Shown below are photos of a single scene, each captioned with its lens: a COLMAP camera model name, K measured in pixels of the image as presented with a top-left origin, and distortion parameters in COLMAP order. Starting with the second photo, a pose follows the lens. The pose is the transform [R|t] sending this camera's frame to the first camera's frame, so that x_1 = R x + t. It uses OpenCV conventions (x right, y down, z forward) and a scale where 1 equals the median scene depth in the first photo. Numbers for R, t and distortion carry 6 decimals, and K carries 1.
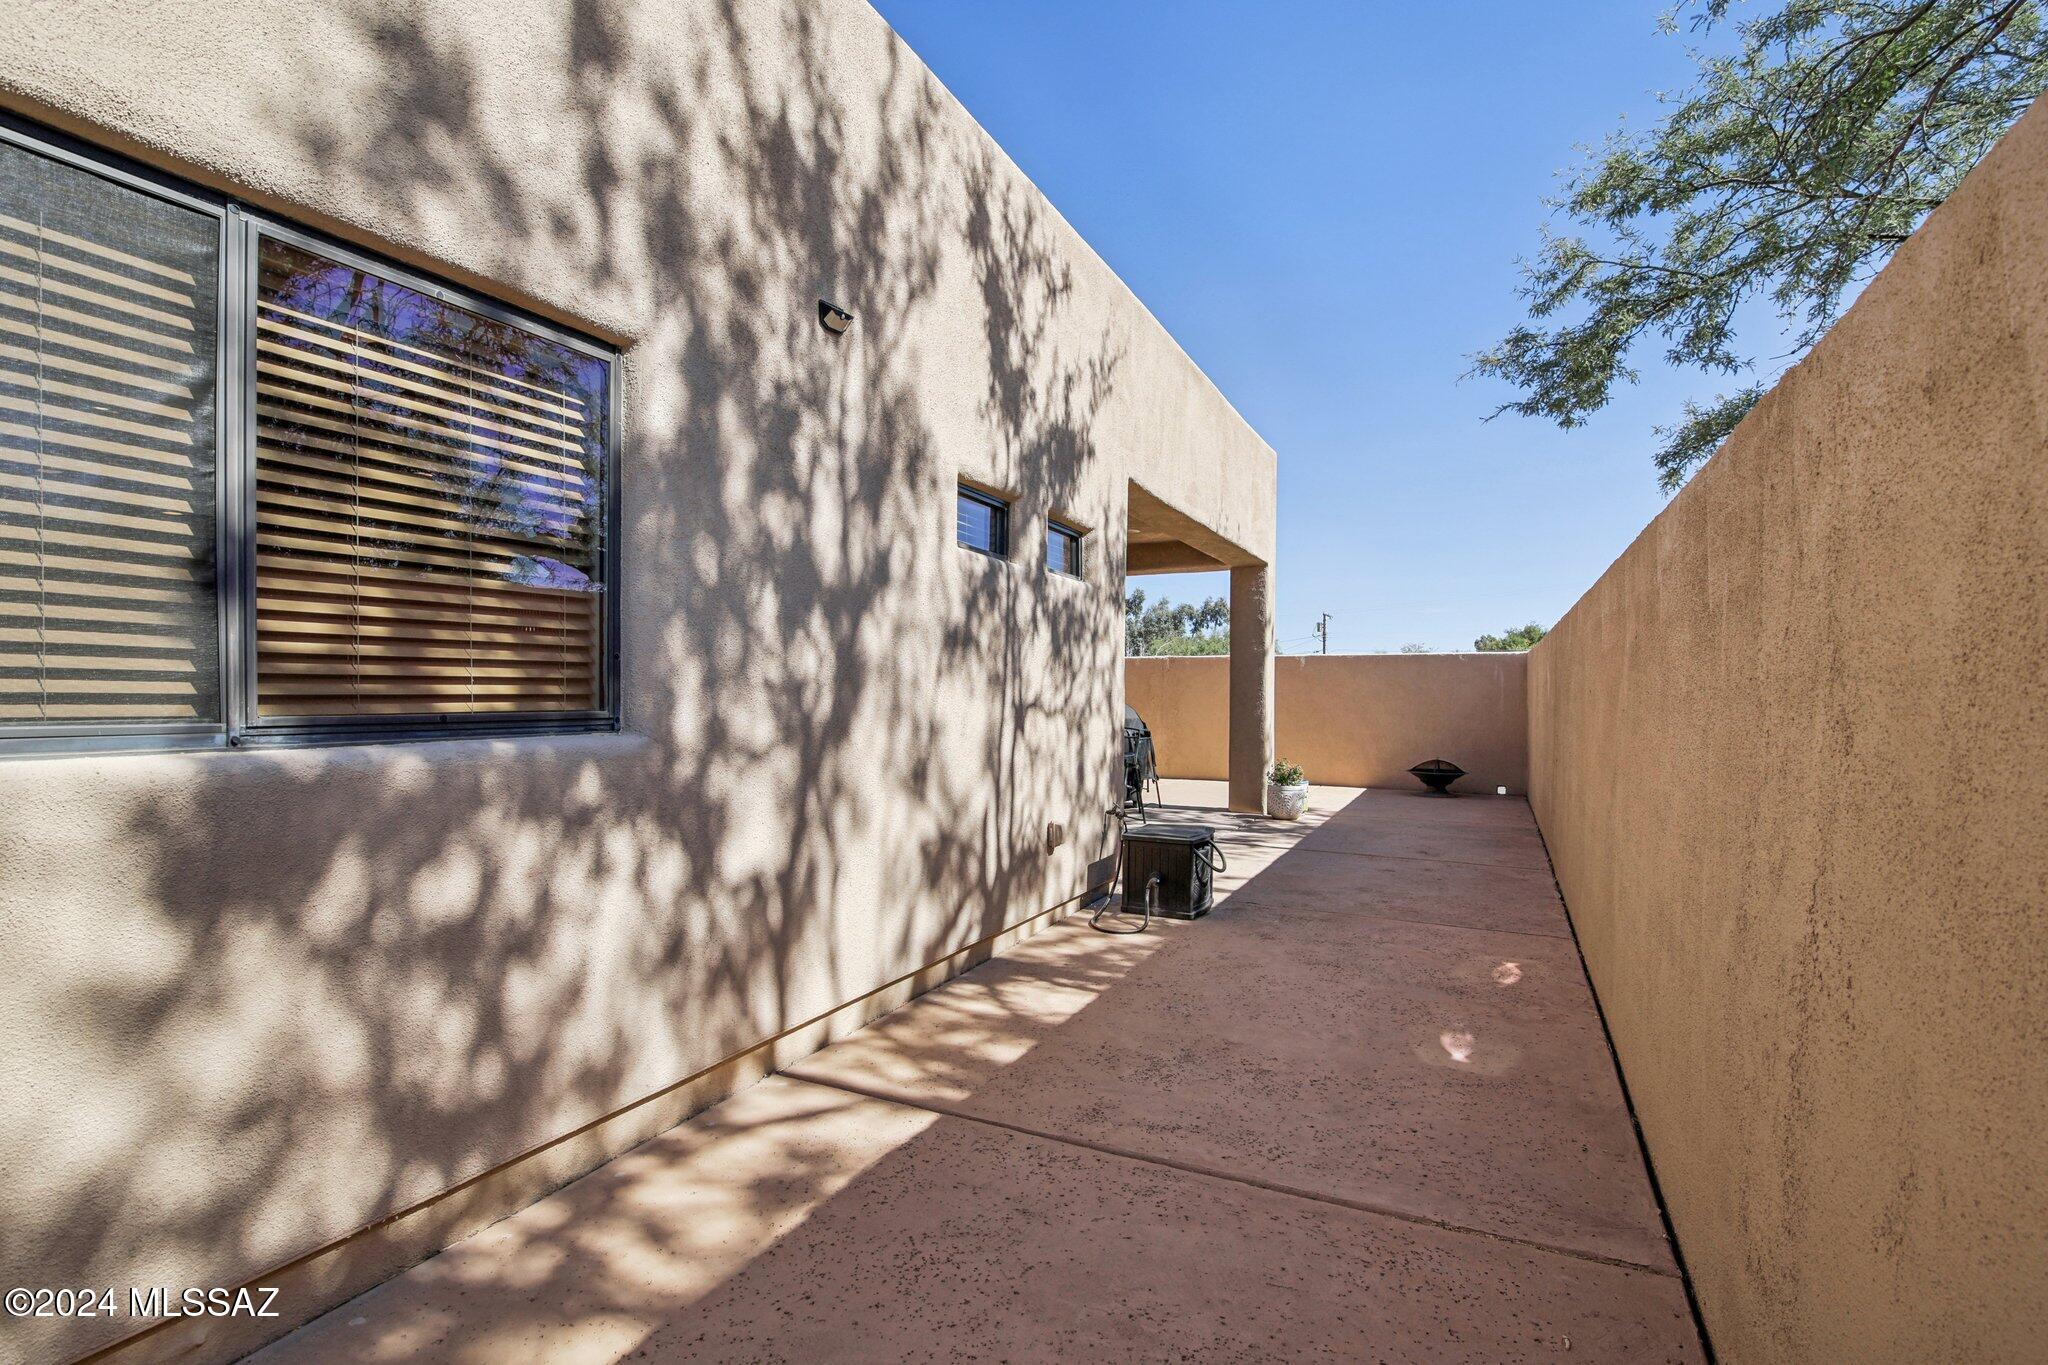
lens RADIAL K [[966.9, 0, 1024.6], [0, 966.9, 728.0], [0, 0, 1]] dist [0.000405, -0.039093]
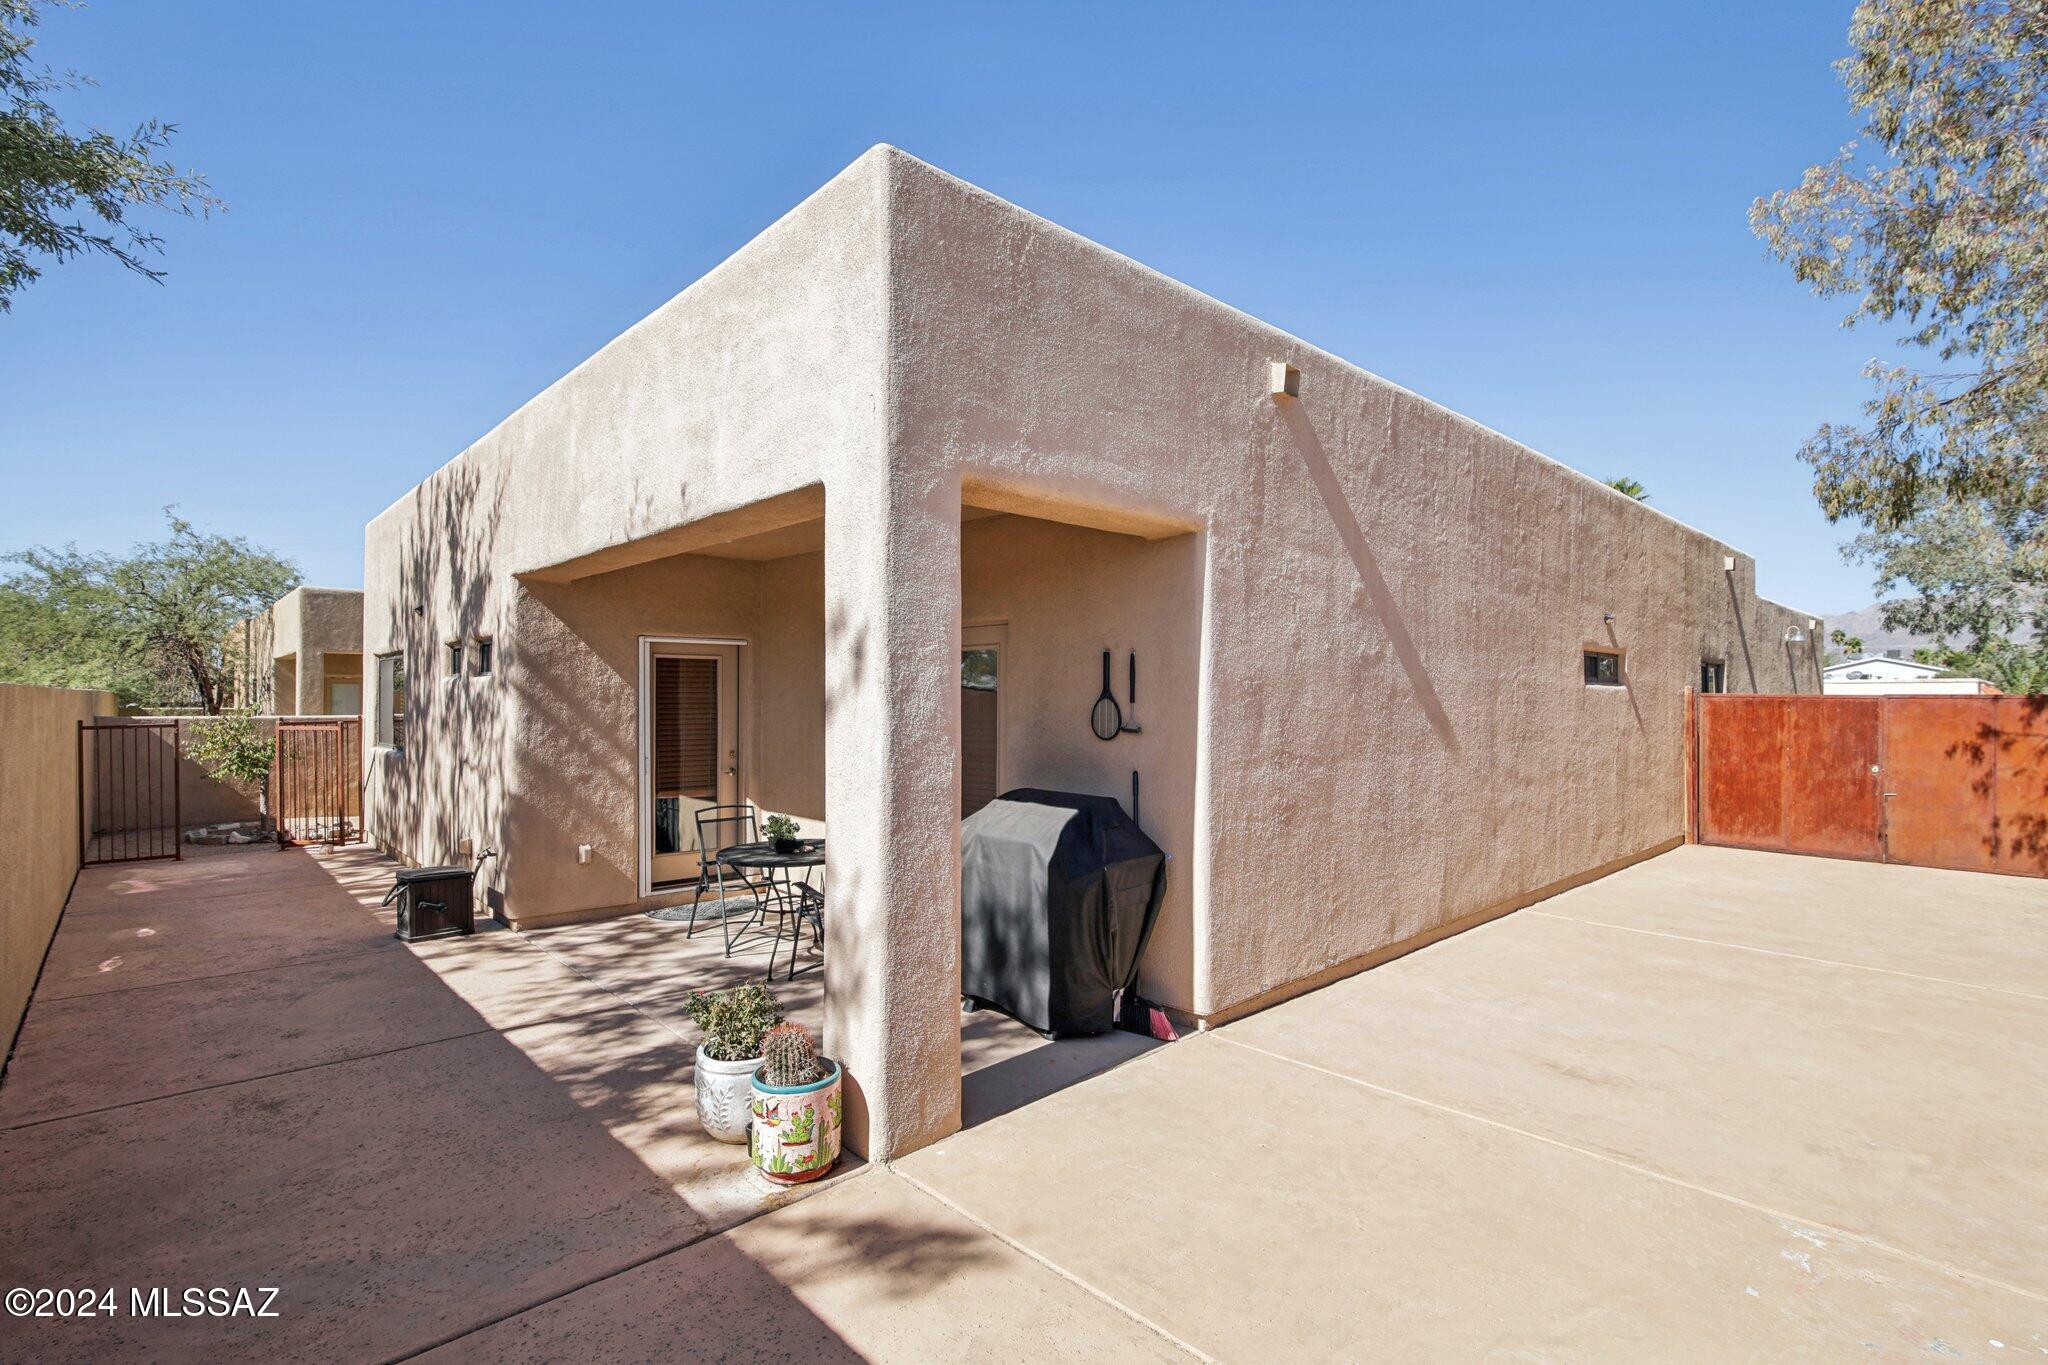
lens RADIAL K [[943.4, 0, 1010.5], [0, 943.4, 690.4], [0, 0, 1]] dist [-0.033910, 0.007173]
pose [[-0.354036, -0.008197, -0.935196, 1.039510], [-0.034446, 0.999397, 0.004280, -0.162280], [0.934597, 0.033729, -0.354105, 2.163636]]
